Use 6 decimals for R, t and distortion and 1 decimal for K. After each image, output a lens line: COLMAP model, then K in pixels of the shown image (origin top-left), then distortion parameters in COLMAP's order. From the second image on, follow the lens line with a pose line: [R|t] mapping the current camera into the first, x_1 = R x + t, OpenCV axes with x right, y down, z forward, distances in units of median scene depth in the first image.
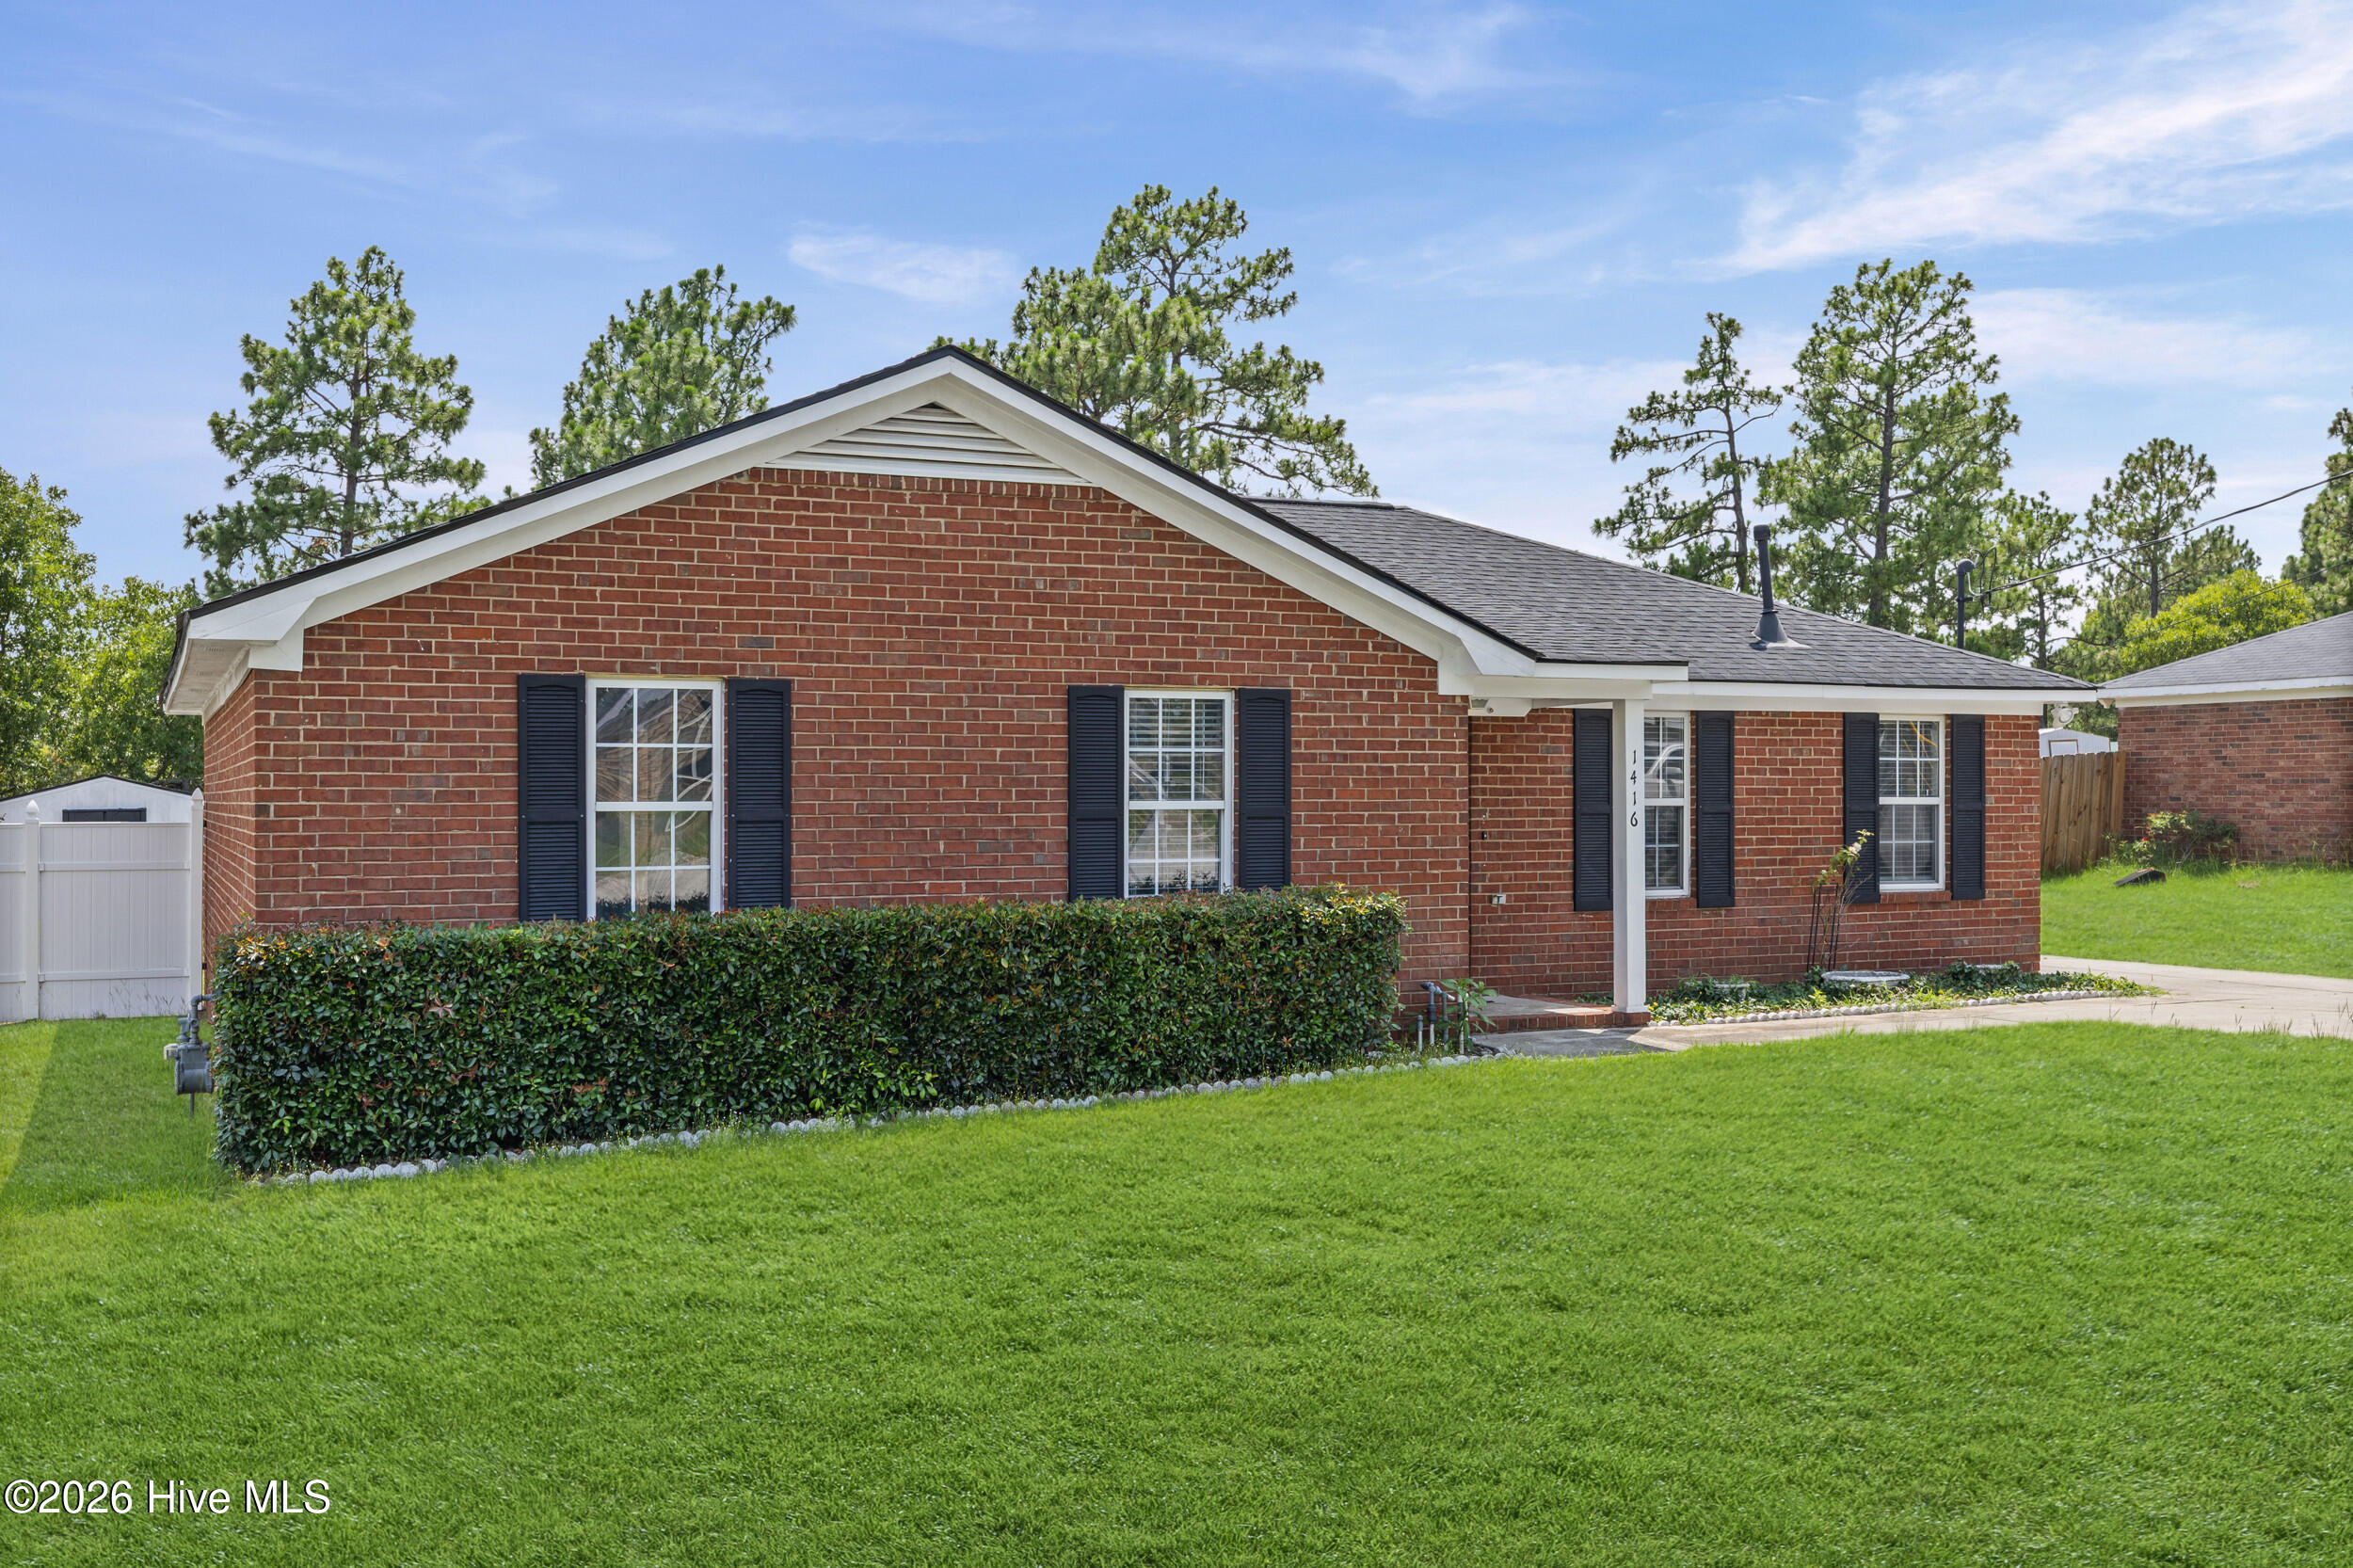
lens RADIAL K [[2294.3, 0, 1176.5], [0, 2294.3, 784.0], [0, 0, 1]] dist [0.005211, 0.006006]
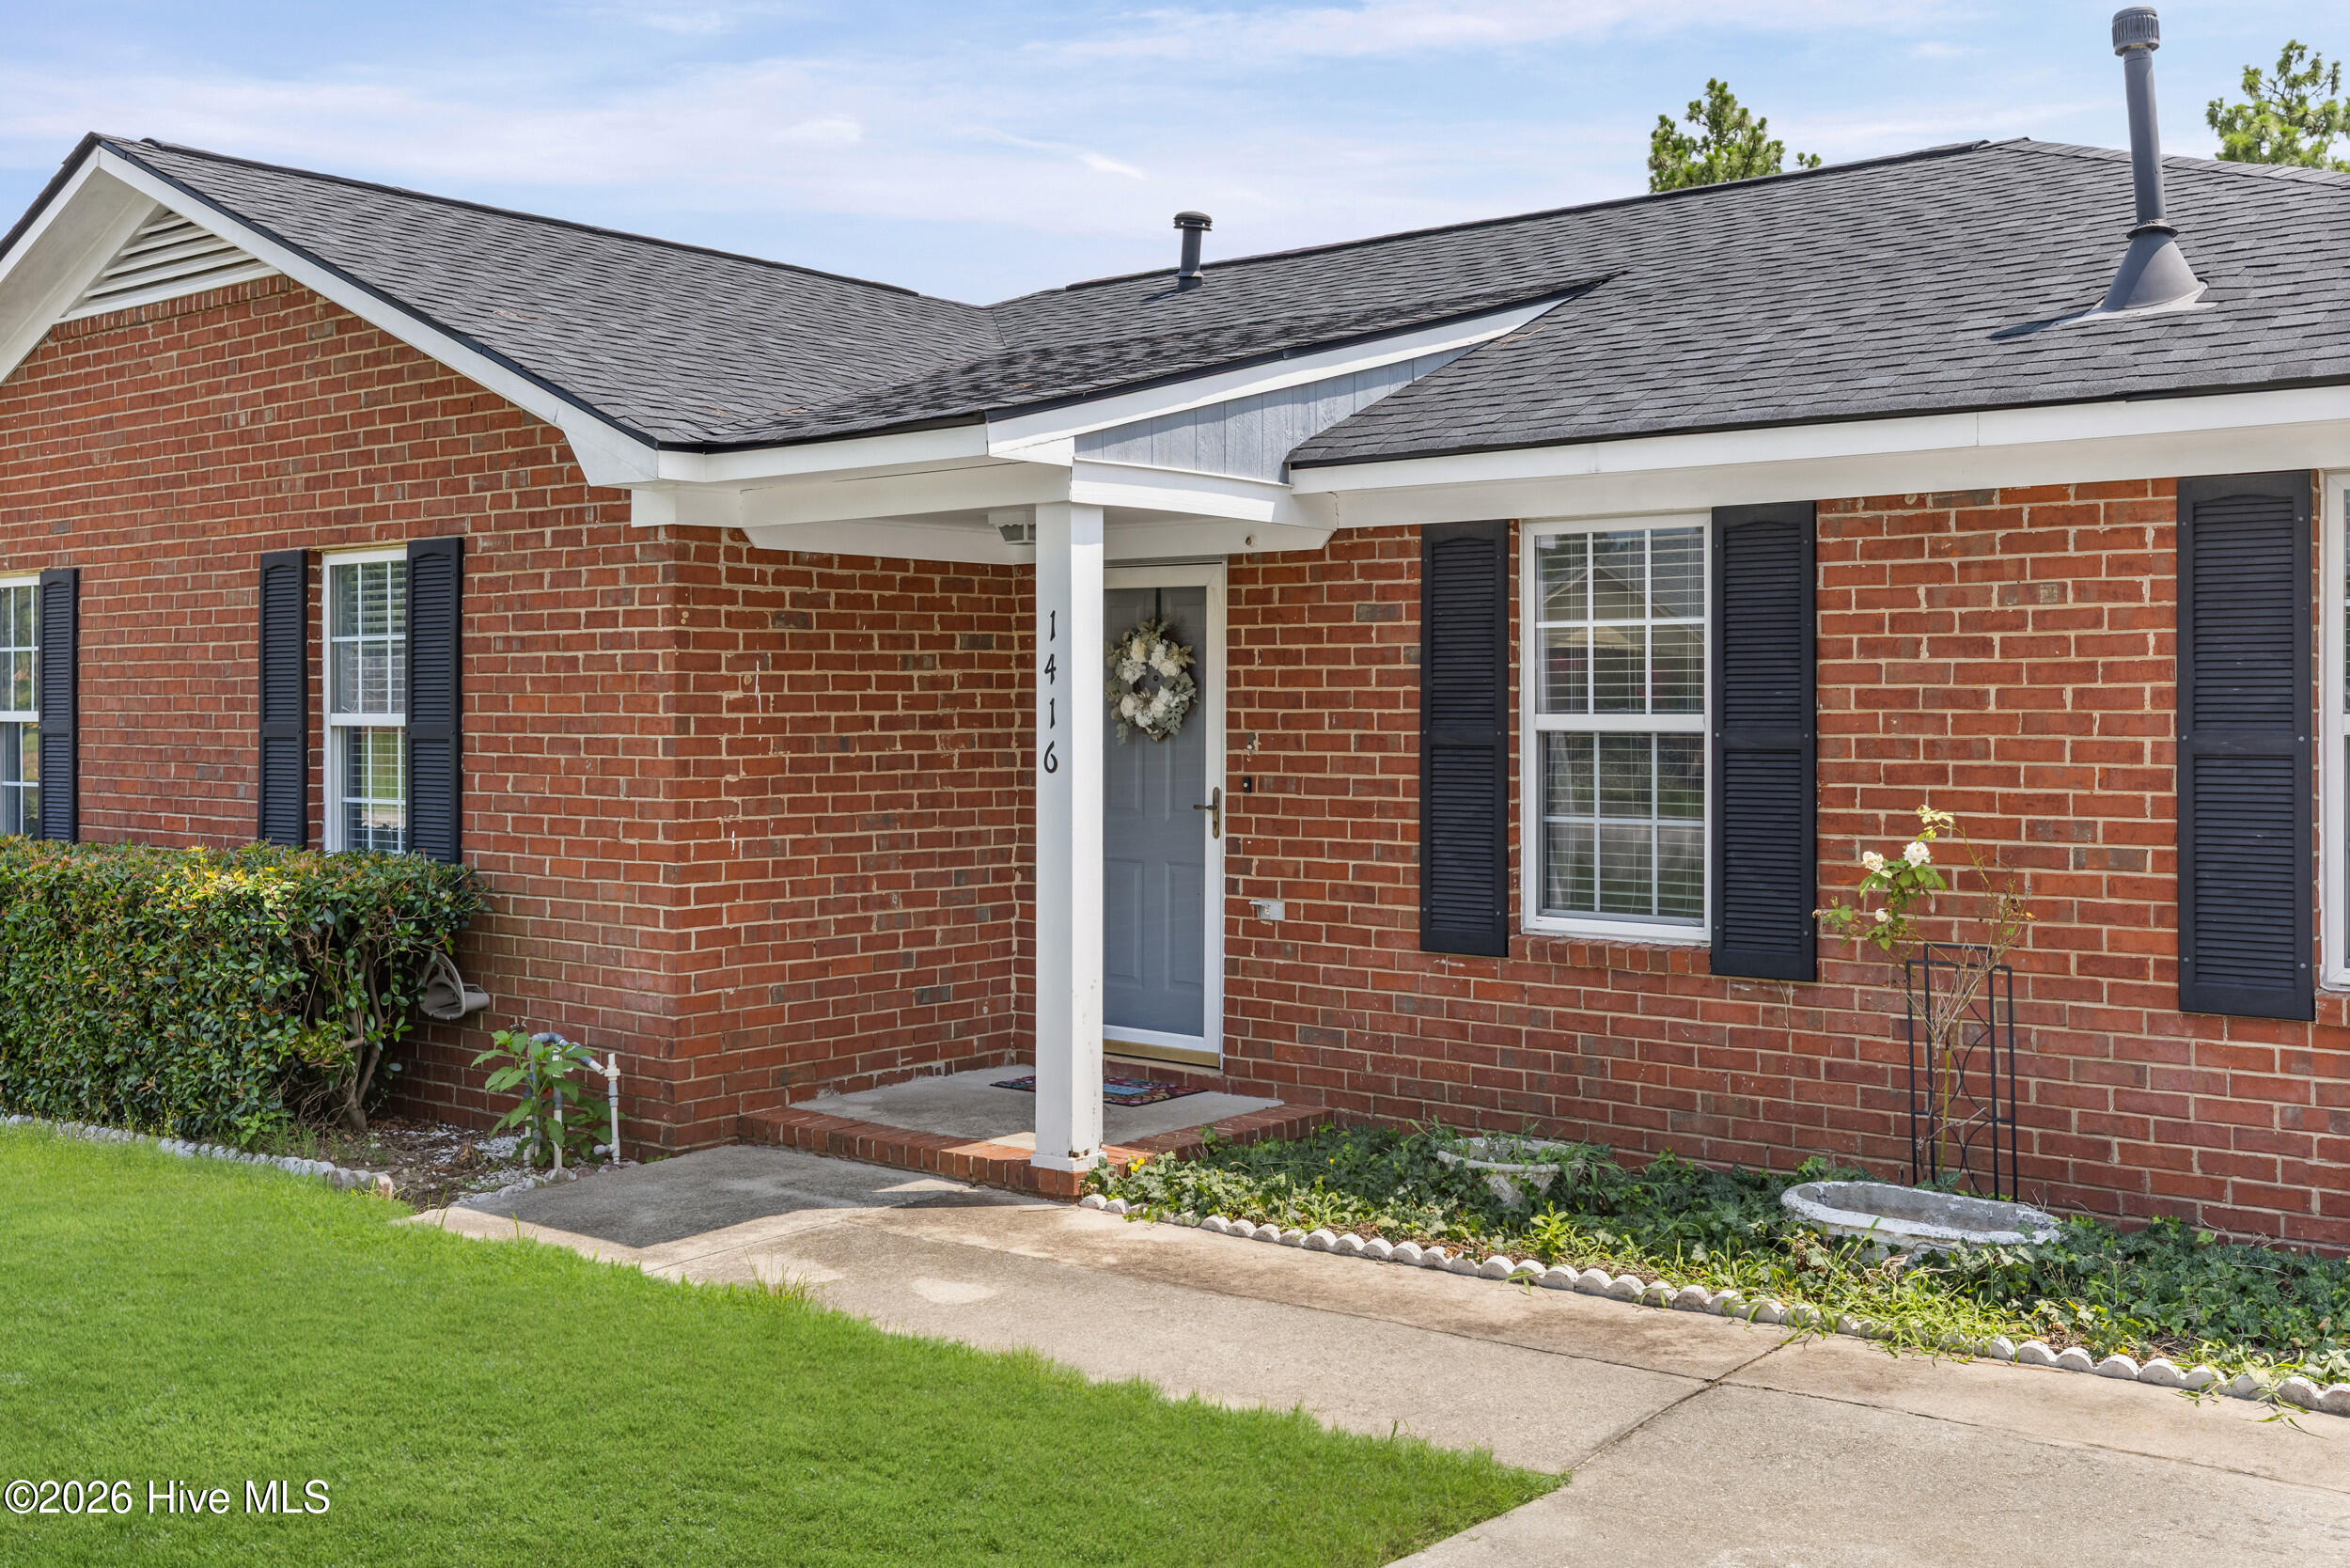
lens RADIAL K [[2295.8, 0, 1173.8], [0, 2295.8, 673.0], [0, 0, 1]] dist [0.003316, -0.003250]
pose [[0.435681, -0.011142, -0.900032, 0.732319], [0.003425, 0.999937, -0.010721, 0.003577], [0.900095, 0.001588, 0.435692, 0.941304]]
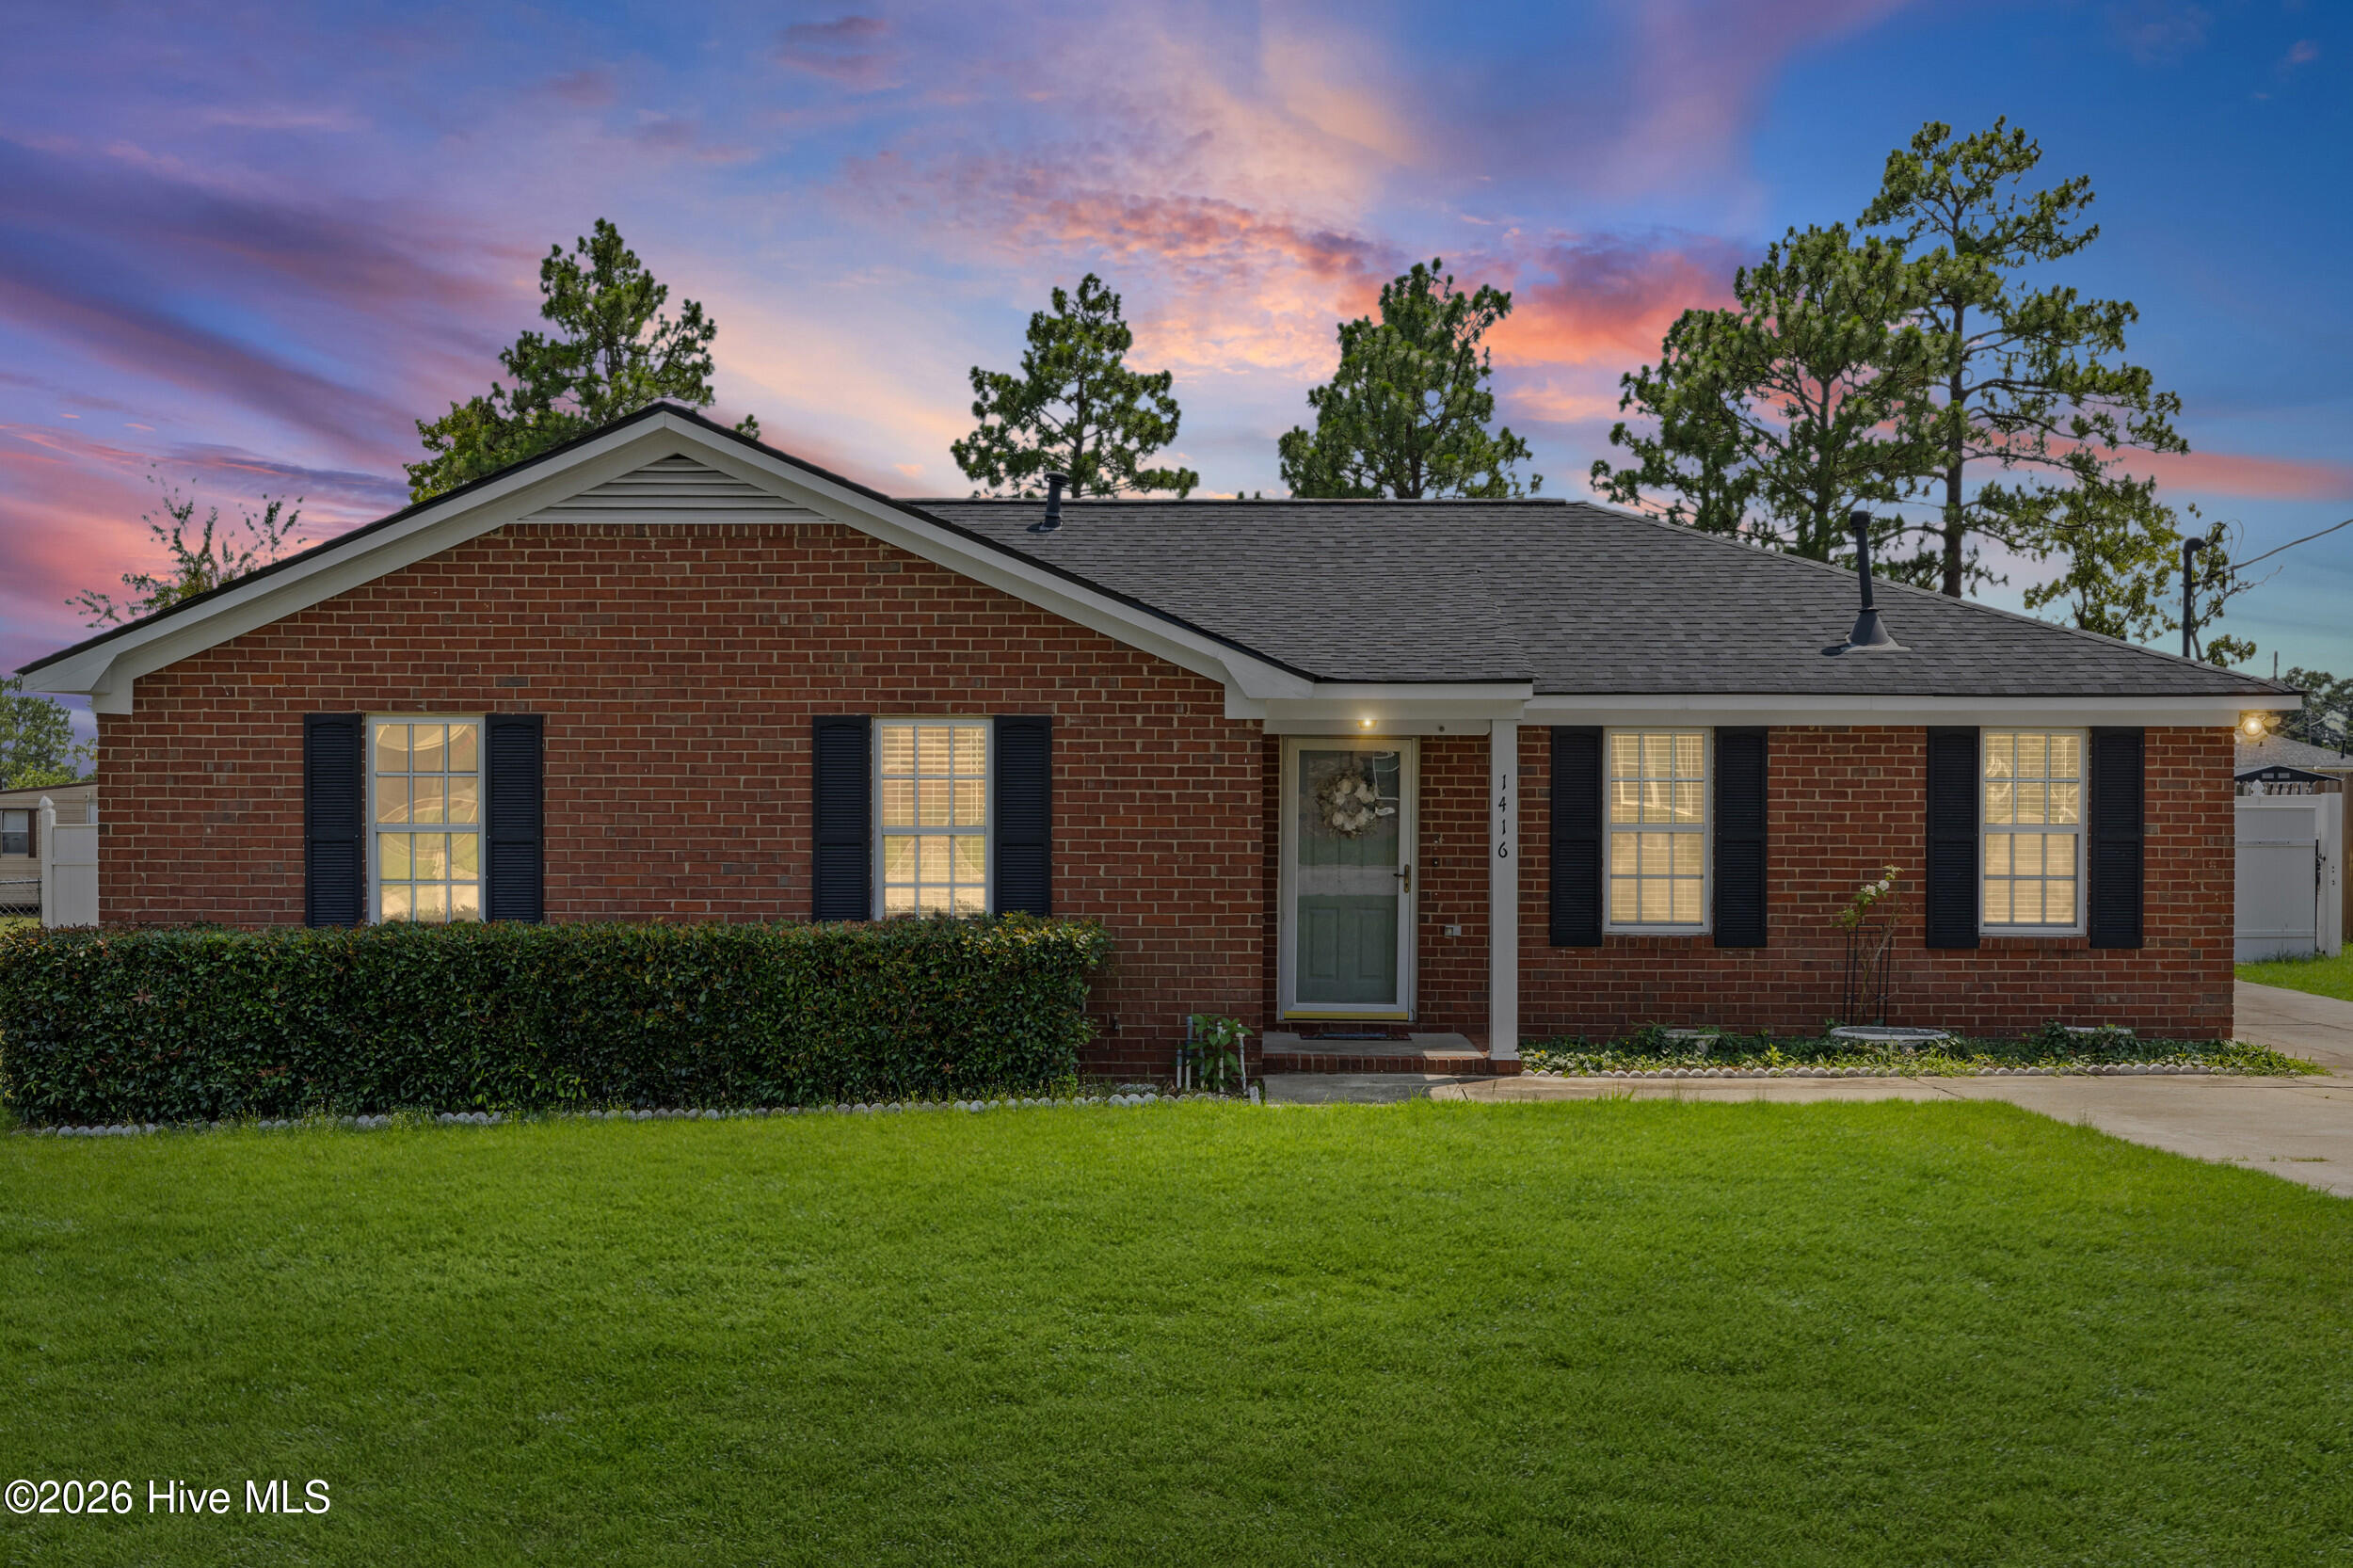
lens RADIAL K [[2365.8, 0, 1176.5], [0, 2365.8, 784.0], [0, 0, 1]] dist [0.003561, 0.004168]
pose [[0.898018, 0.006200, -0.439915, 0.574795], [-0.003194, 0.999966, 0.007575, -0.020490], [0.439947, -0.005397, 0.898007, 0.105338]]
